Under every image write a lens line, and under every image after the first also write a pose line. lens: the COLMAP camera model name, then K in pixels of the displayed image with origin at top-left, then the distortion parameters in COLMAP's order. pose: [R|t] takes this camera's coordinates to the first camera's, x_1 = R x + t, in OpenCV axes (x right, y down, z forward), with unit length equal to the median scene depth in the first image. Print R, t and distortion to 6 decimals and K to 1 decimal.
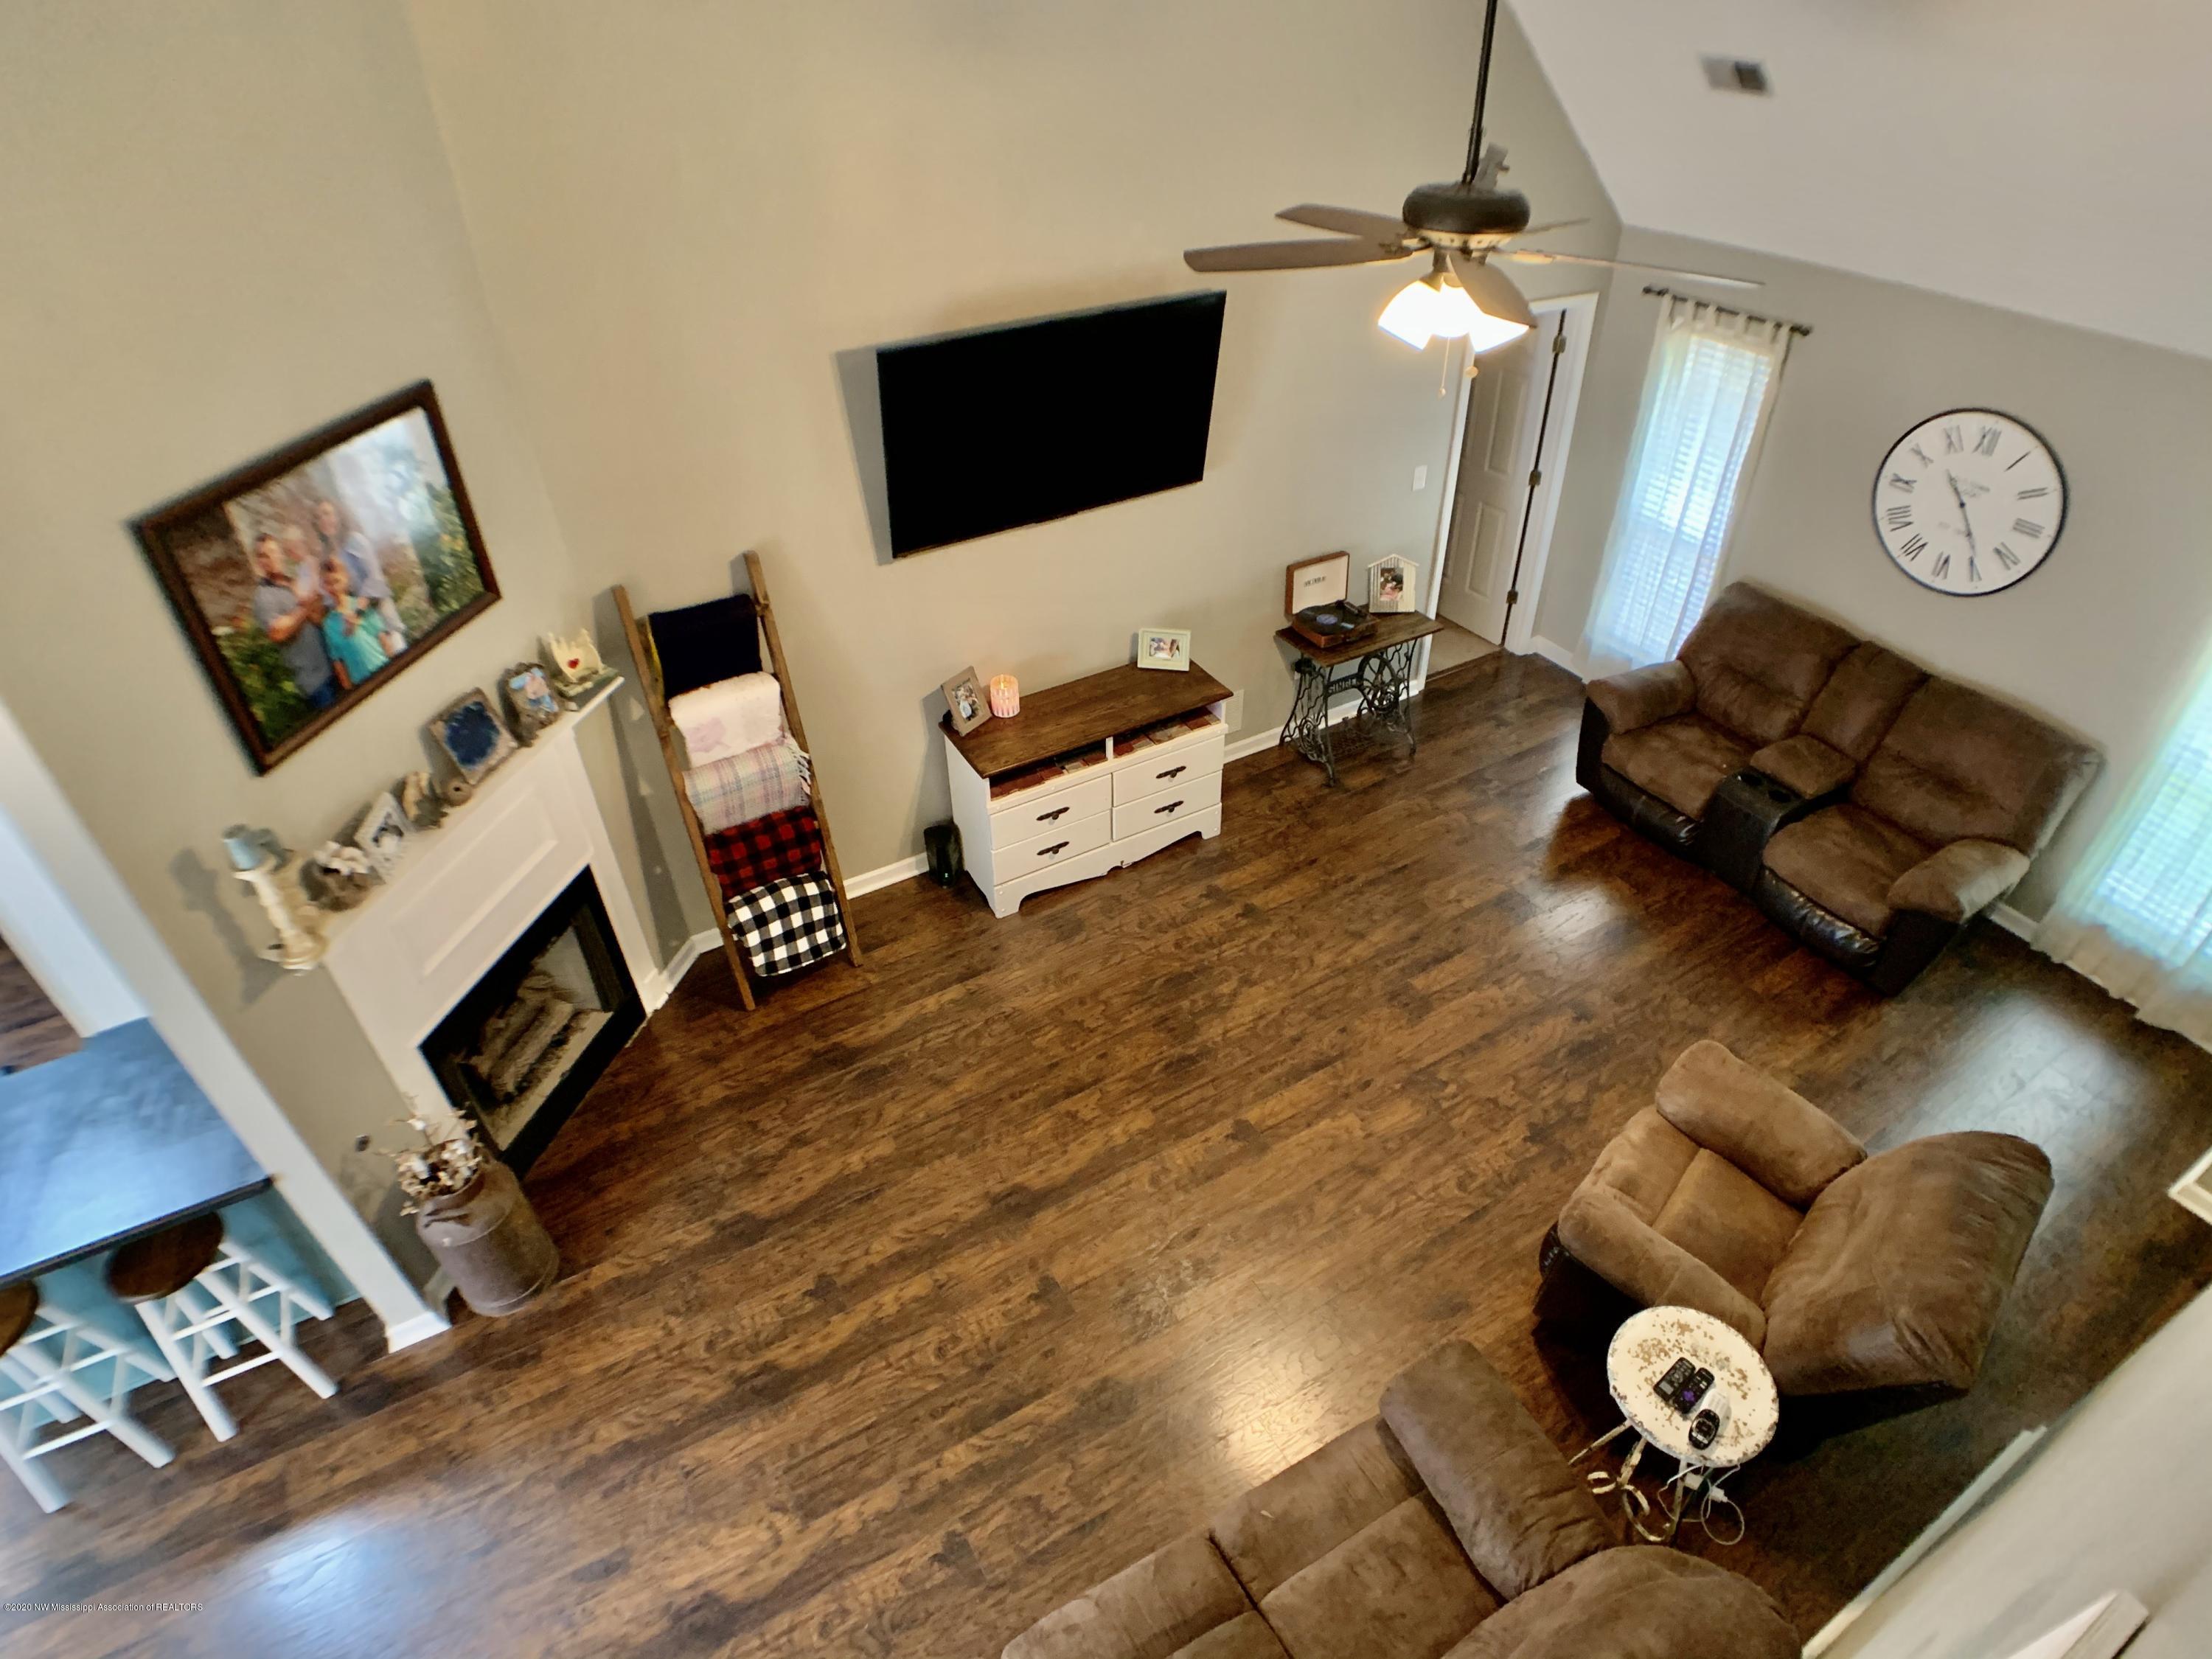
lens RADIAL K [[1164.6, 0, 1077.7], [0, 1164.6, 808.5], [0, 0, 1]] dist [-0.087086, 0.000628]
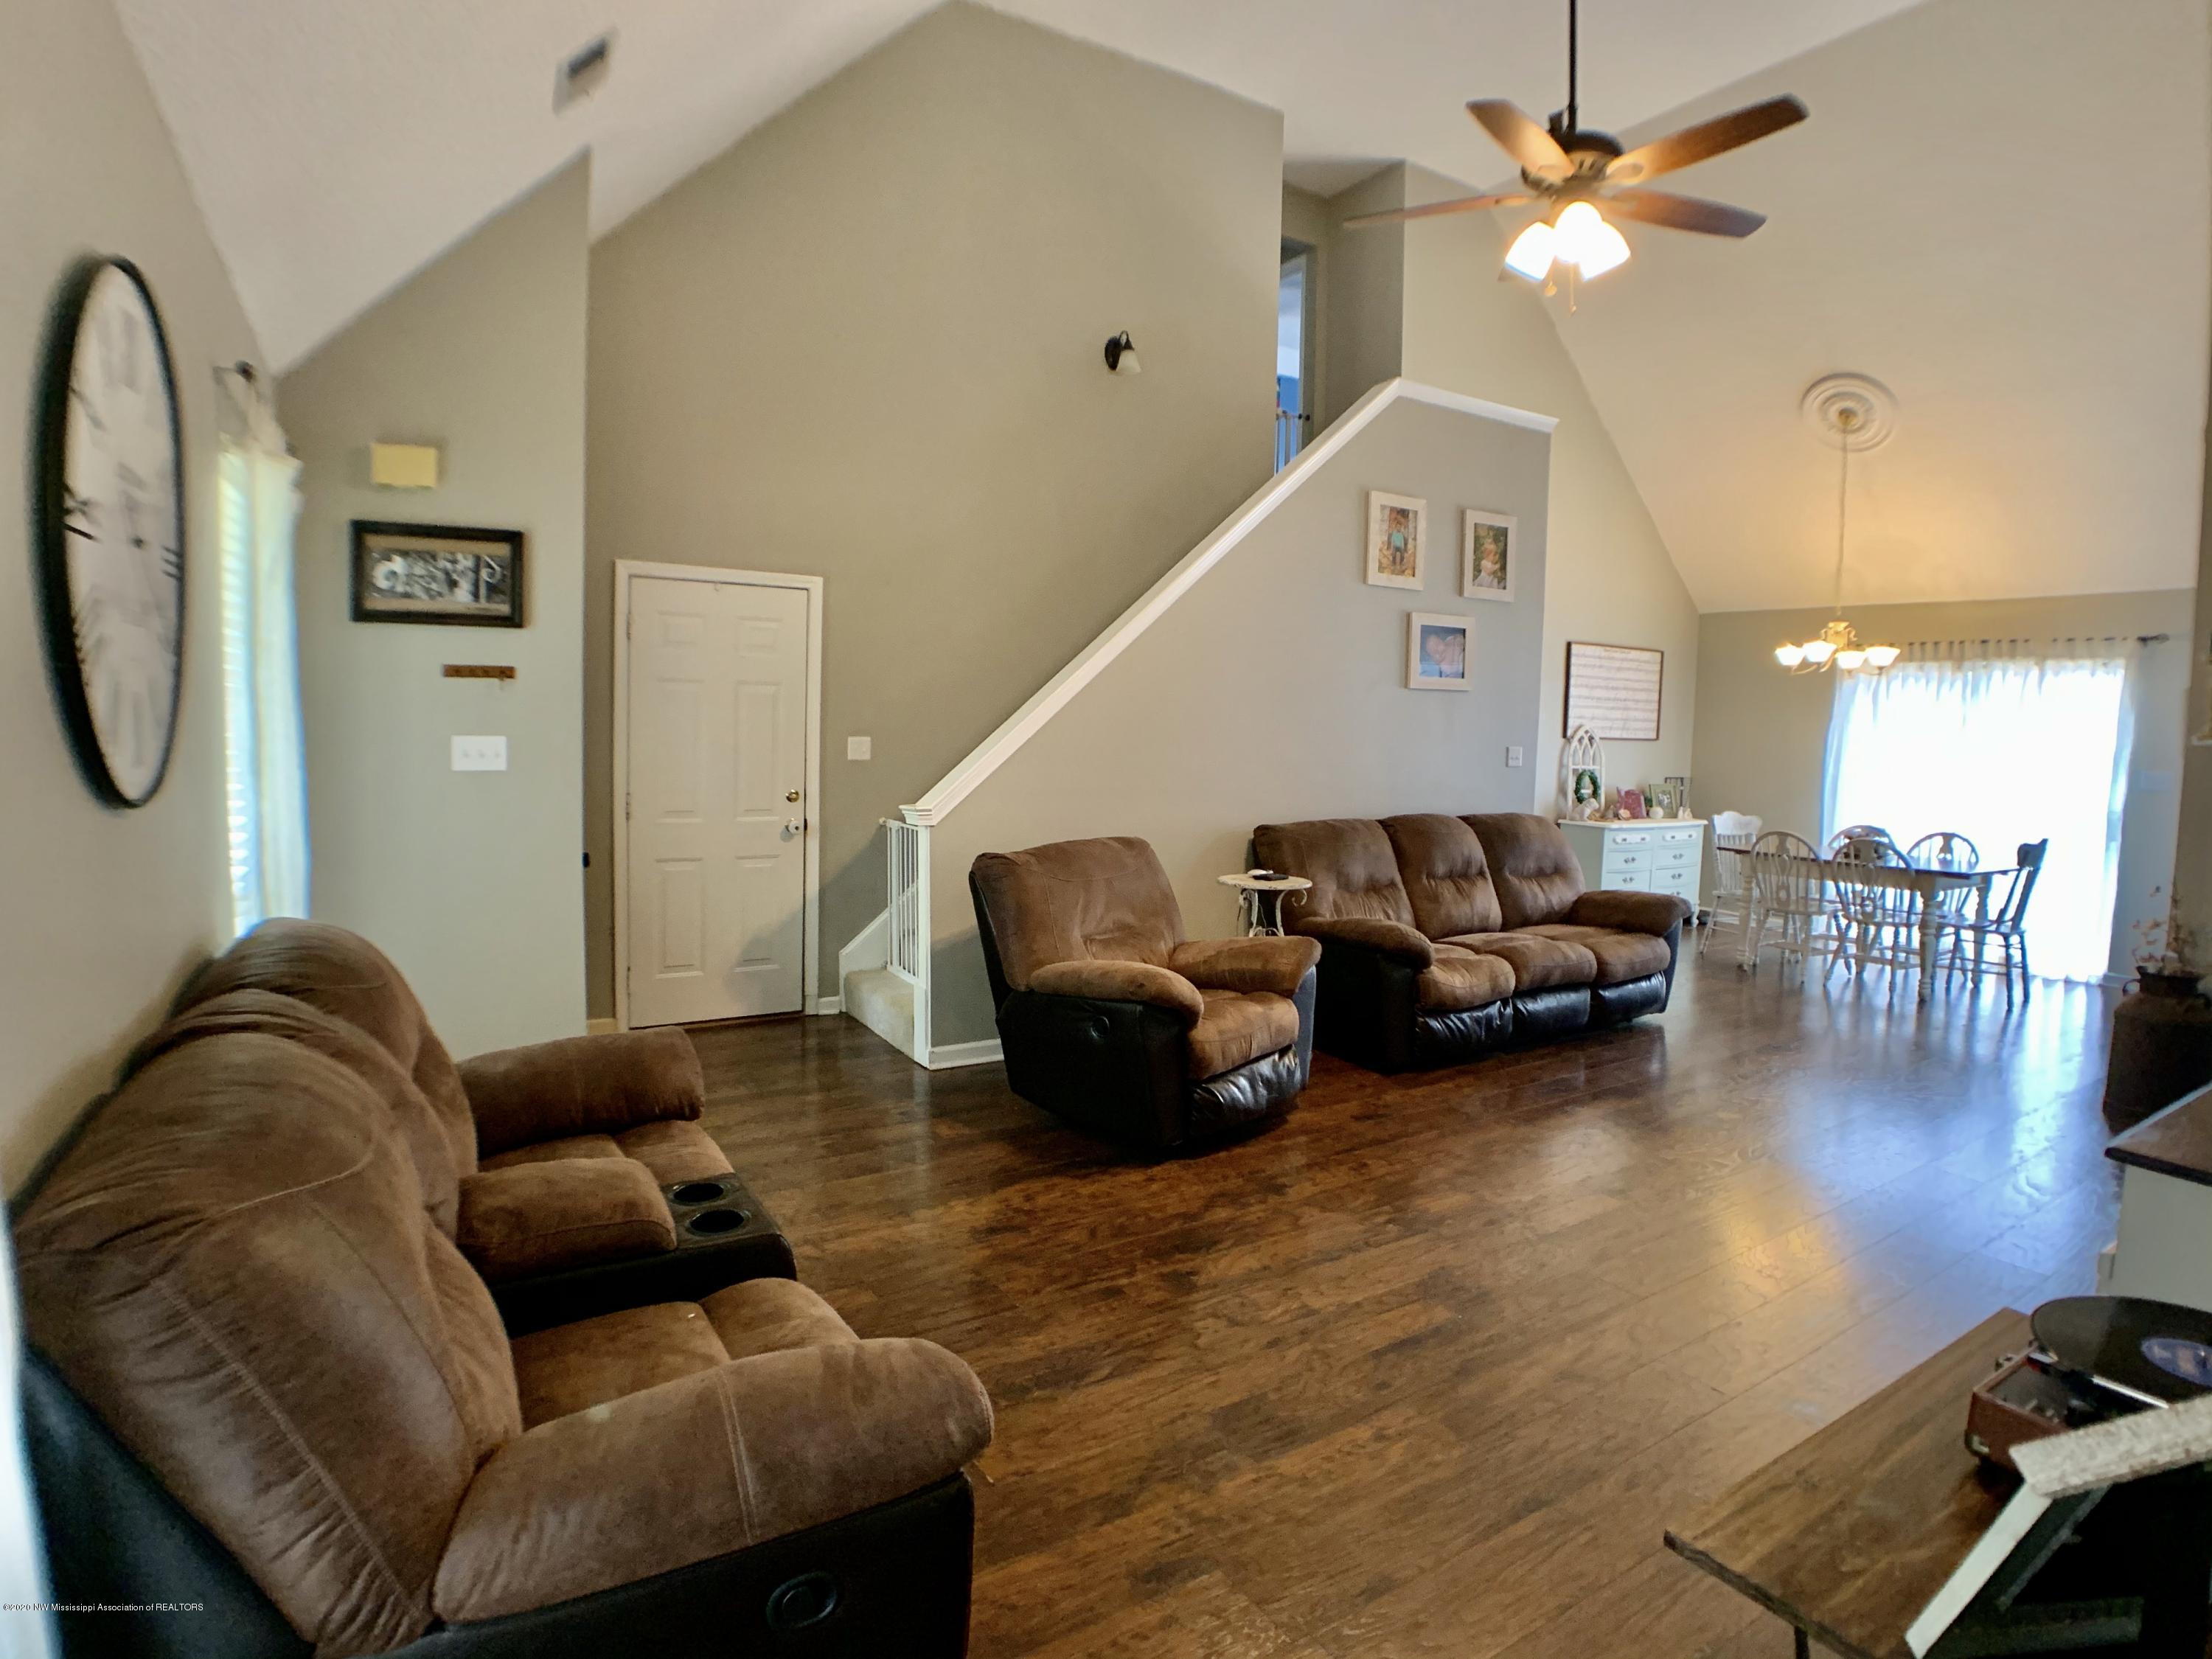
lens RADIAL K [[1164.6, 0, 1077.7], [0, 1164.6, 808.5], [0, 0, 1]] dist [-0.087086, 0.000628]
pose [[-0.999644, 0.009389, -0.024967, 0.597943], [-0.009548, 0.748035, 0.663591, -0.516203], [0.024907, 0.663593, -0.747679, 1.521693]]
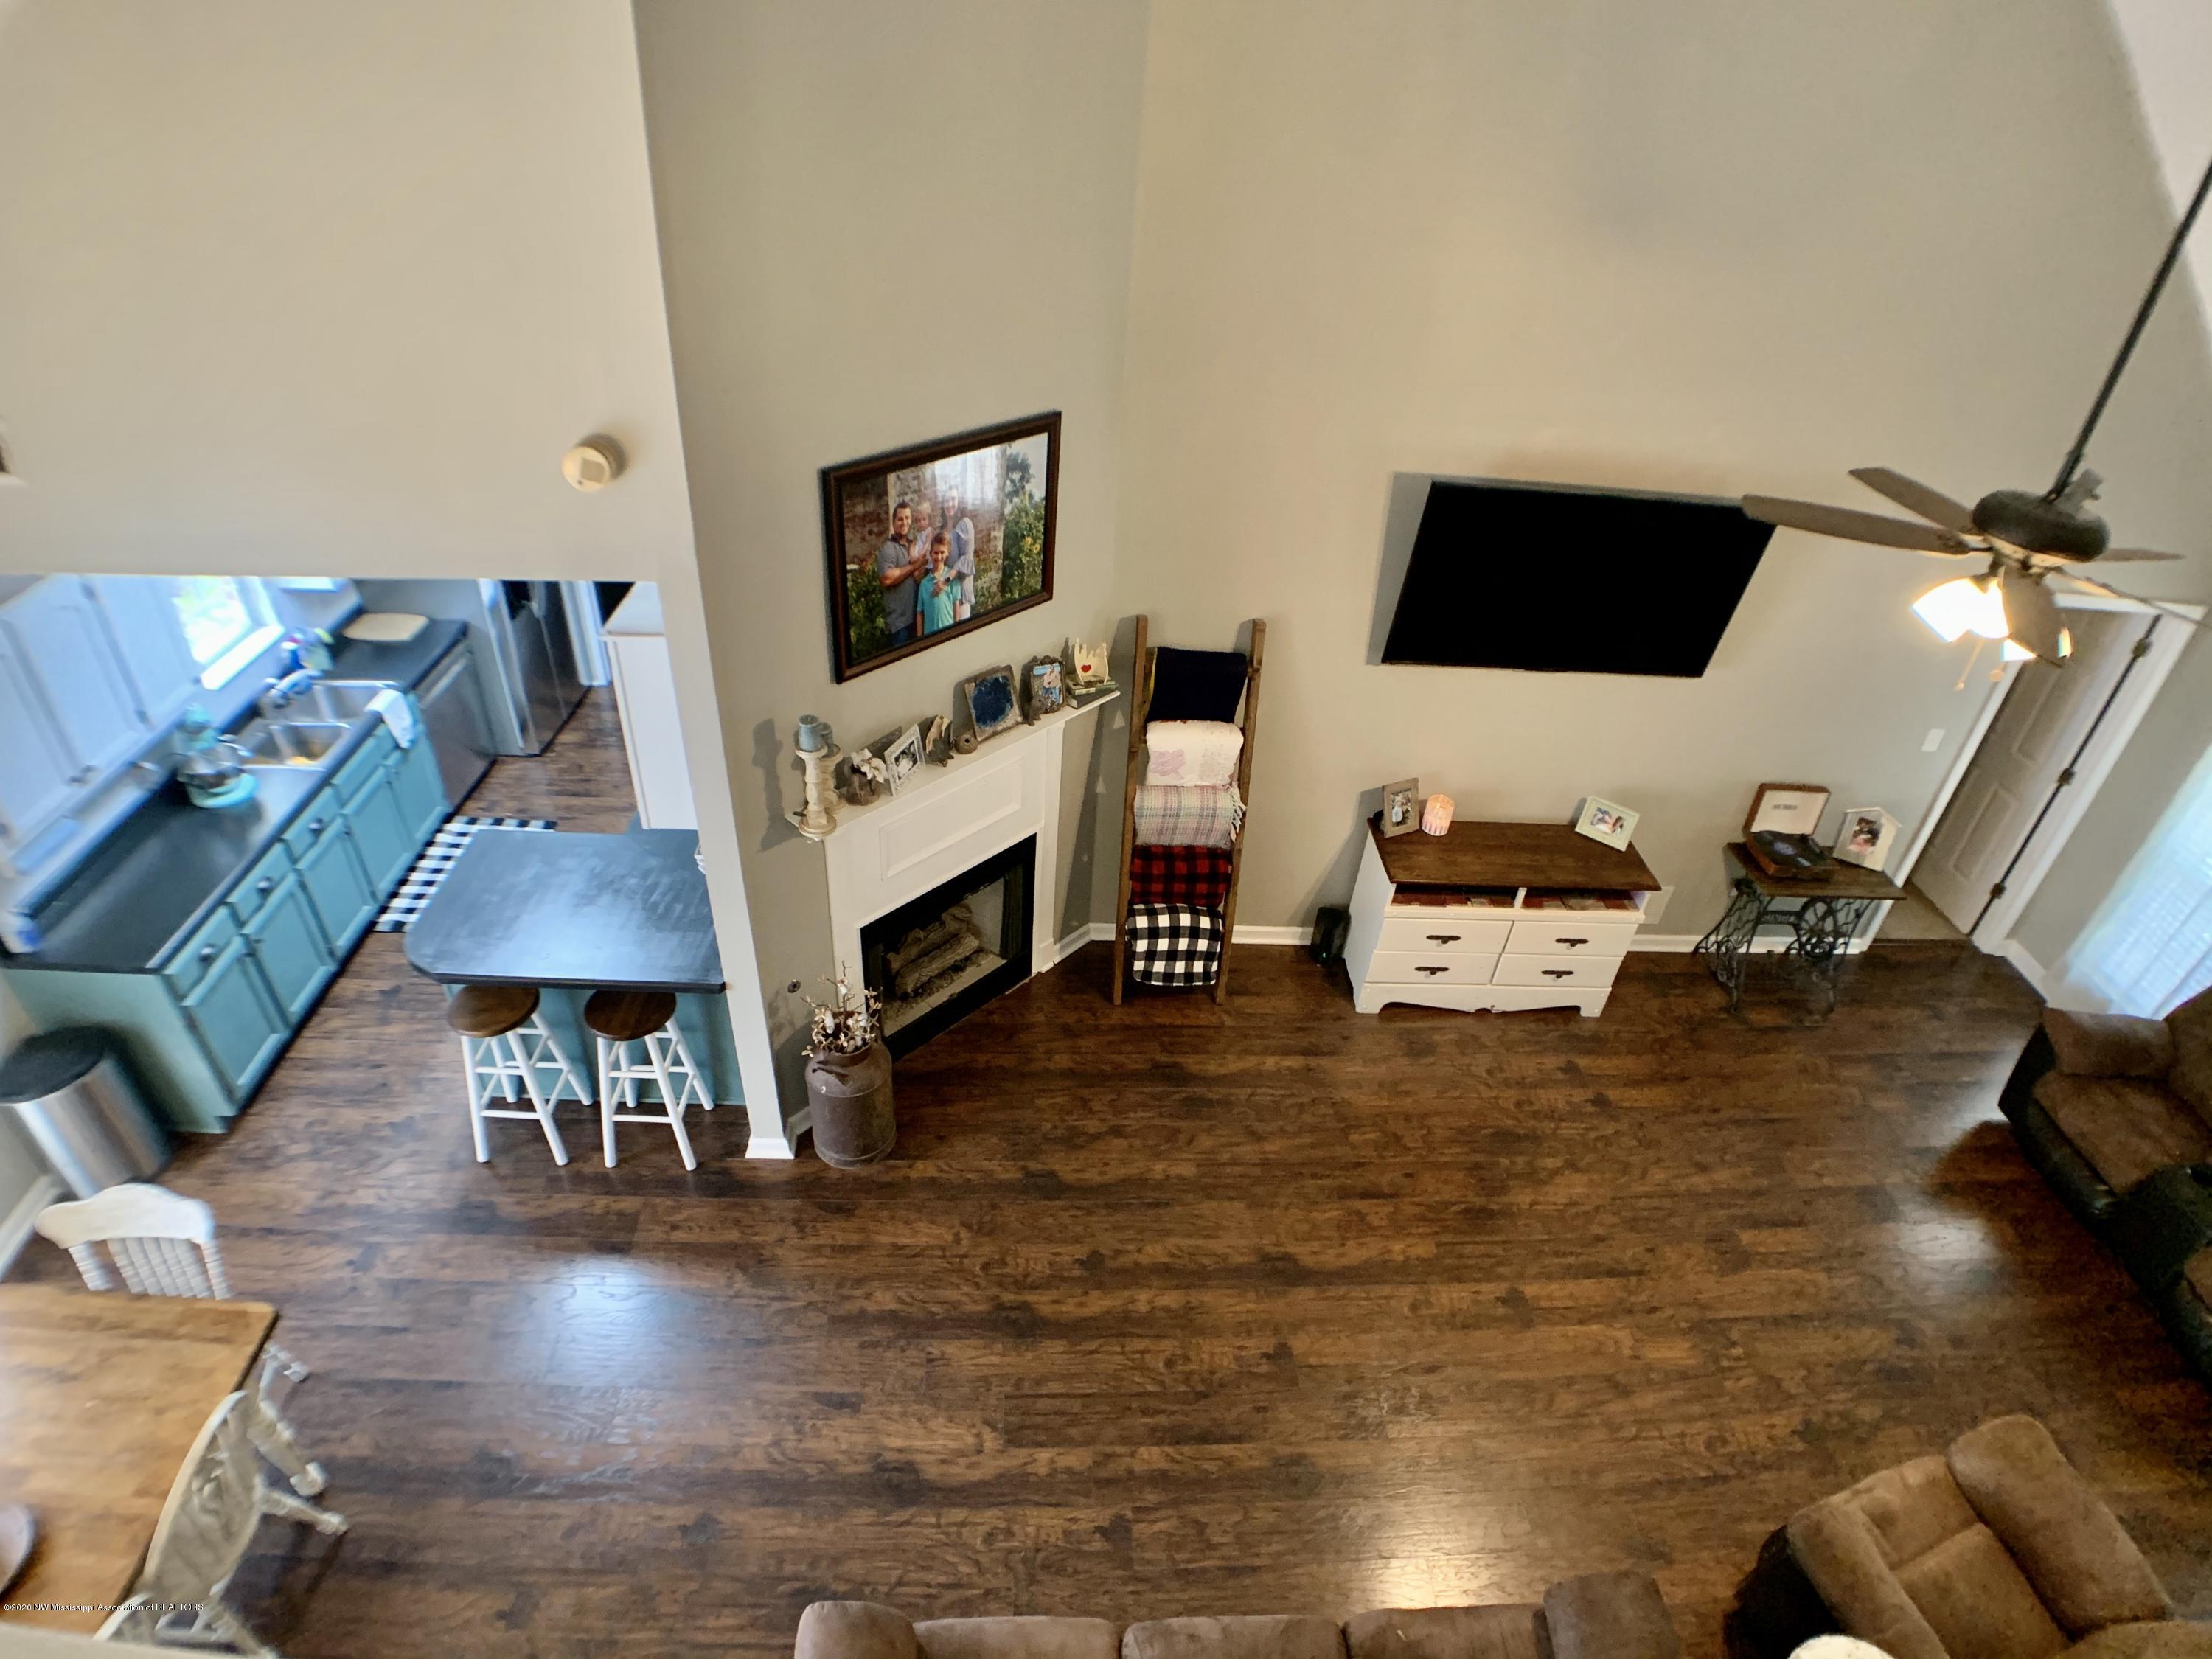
lens RADIAL K [[1162.7, 0, 1090.6], [0, 1162.7, 811.1], [0, 0, 1]] dist [-0.099610, 0.017575]
pose [[0.887323, 0.329145, -0.322988, -0.009108], [-0.344650, 0.938681, 0.009740, -0.003564], [0.306389, 0.102675, 0.946353, -0.096916]]
